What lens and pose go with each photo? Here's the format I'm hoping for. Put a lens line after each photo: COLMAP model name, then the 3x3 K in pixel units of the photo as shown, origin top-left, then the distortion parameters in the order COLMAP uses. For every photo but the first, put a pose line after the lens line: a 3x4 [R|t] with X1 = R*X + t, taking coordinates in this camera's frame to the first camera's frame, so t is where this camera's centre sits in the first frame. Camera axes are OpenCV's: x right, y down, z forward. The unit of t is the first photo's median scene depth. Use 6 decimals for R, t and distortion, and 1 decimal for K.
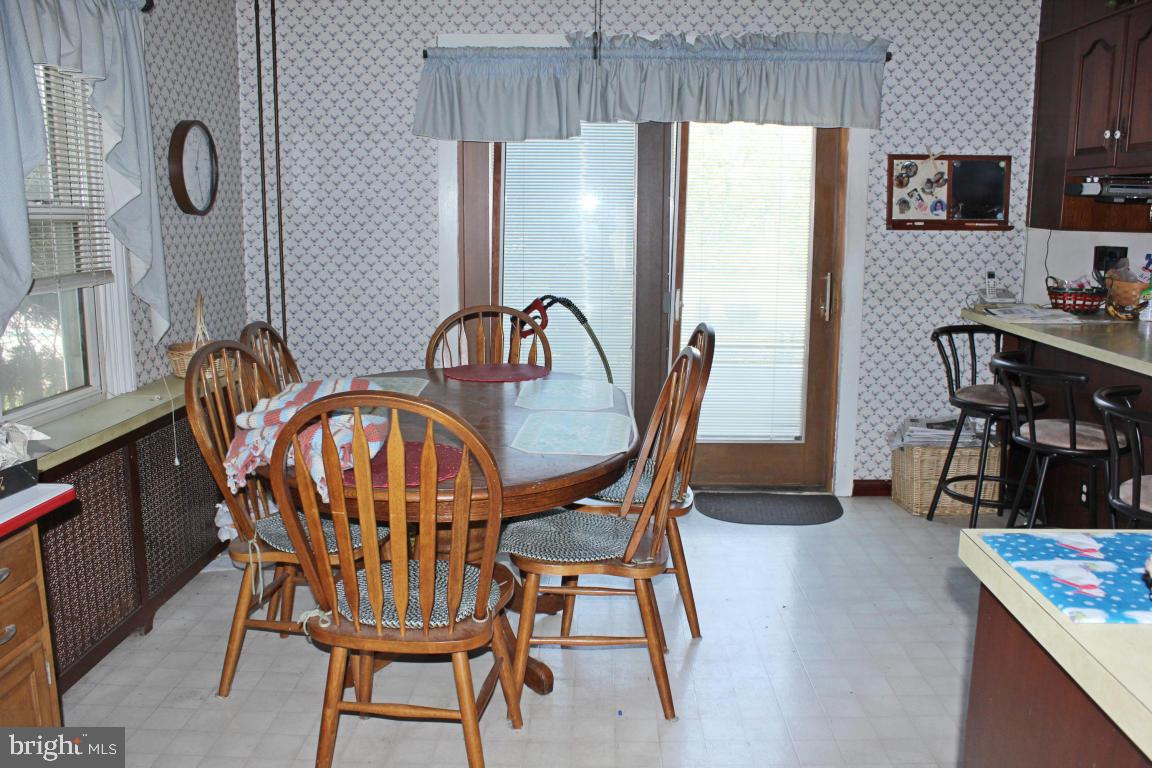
lens RADIAL K [[955.9, 0, 584.1], [0, 955.9, 381.8], [0, 0, 1]] dist [-0.171444, 0.152150]
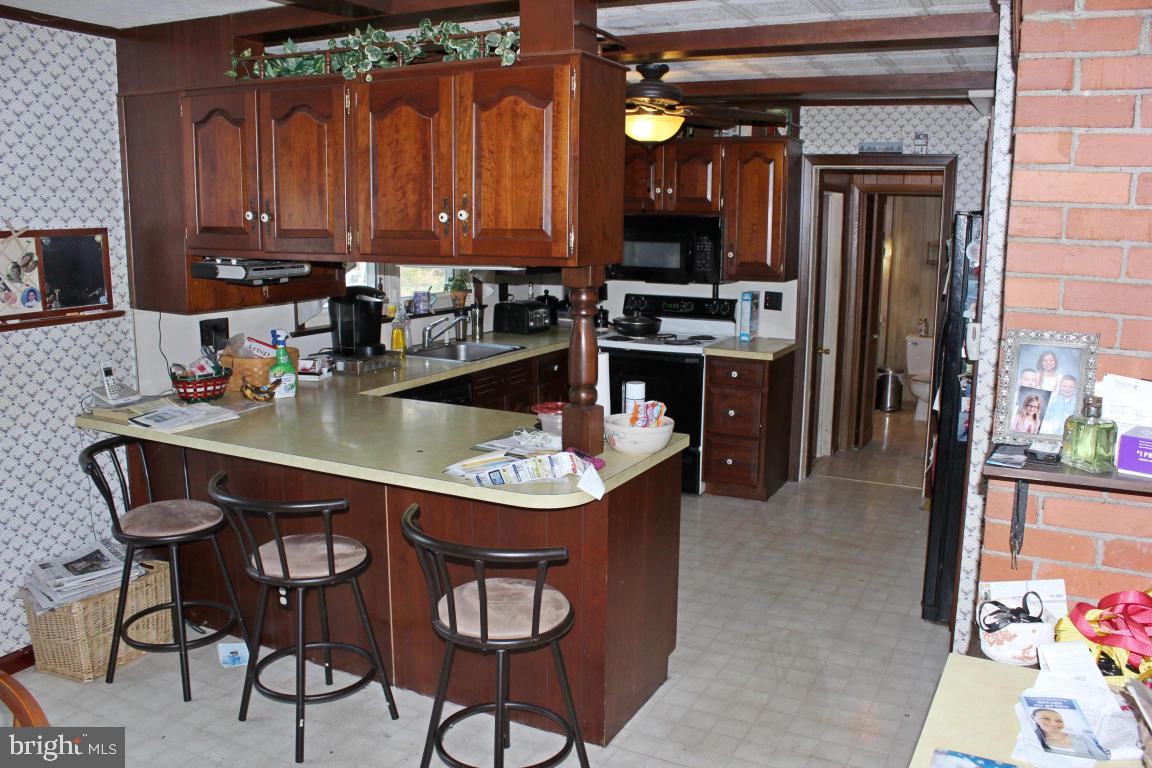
lens RADIAL K [[955.9, 0, 584.1], [0, 955.9, 381.8], [0, 0, 1]] dist [-0.171444, 0.152150]
pose [[0.425716, -0.162042, 0.890229, -0.120861], [0.151756, 0.982685, 0.106300, -0.129768], [-0.892040, 0.089844, 0.442936, 0.250469]]
